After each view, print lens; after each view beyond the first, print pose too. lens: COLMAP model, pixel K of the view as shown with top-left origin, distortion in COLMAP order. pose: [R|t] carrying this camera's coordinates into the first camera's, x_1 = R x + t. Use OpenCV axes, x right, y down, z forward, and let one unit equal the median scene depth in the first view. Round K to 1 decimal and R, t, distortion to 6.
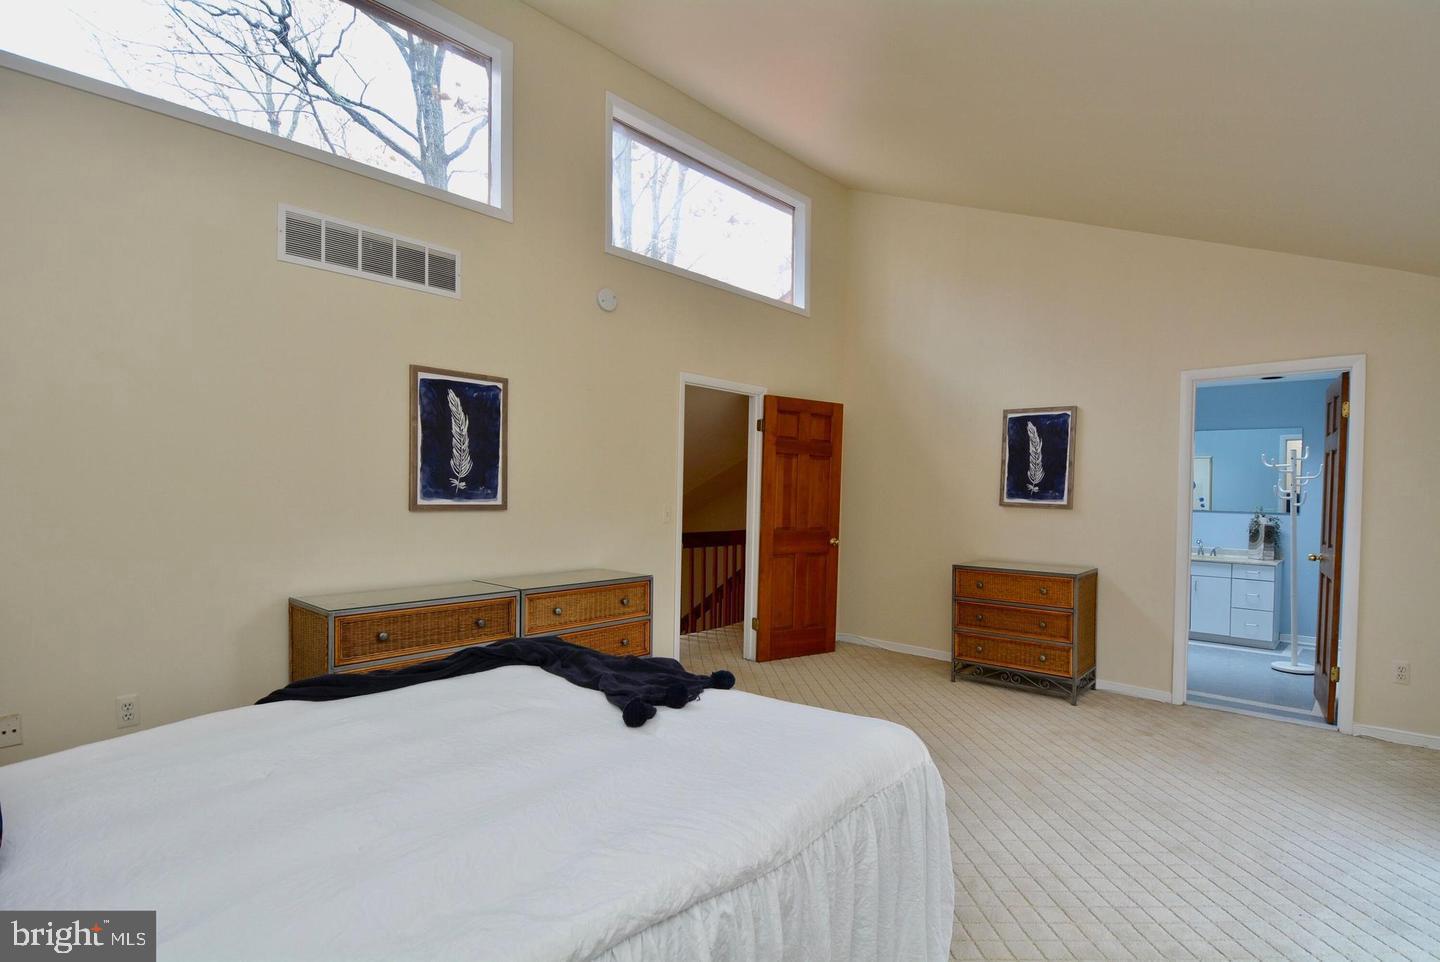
lens RADIAL K [[521.0, 0, 514.6], [0, 521.0, 508.0], [0, 0, 1]] dist [-0.000077, -0.000019]
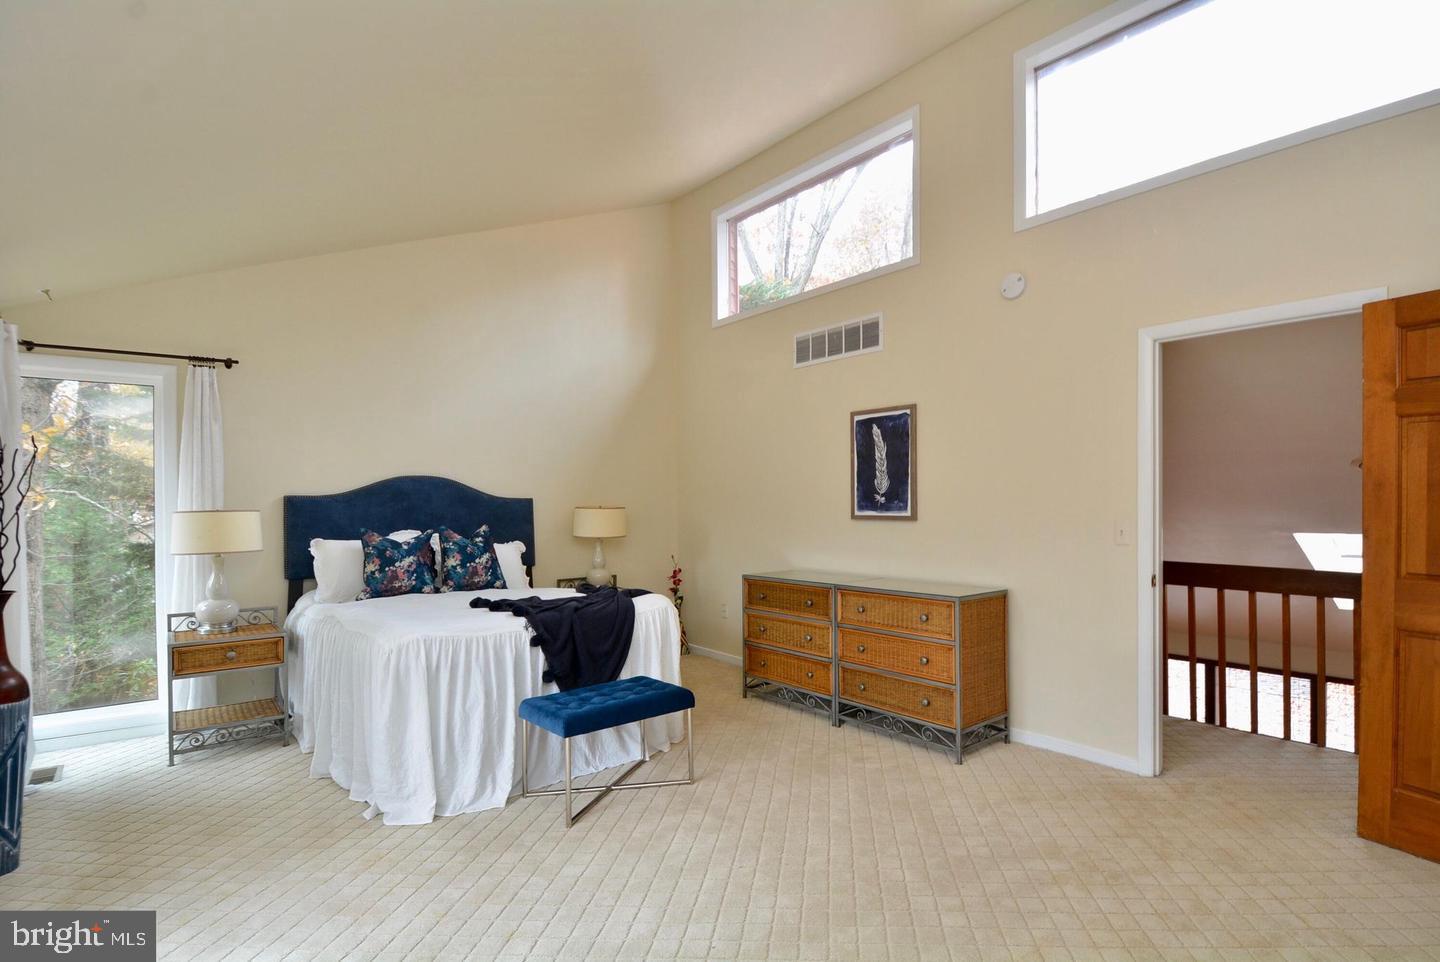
lens RADIAL K [[710.2, 0, 725.1], [0, 710.2, 505.2], [0, 0, 1]] dist [0.001563, -0.020409]
pose [[0.132458, -0.008759, -0.991150, 1.567366], [-0.015513, 0.999820, -0.010909, -0.007150], [0.991067, 0.016821, 0.132299, 0.426503]]
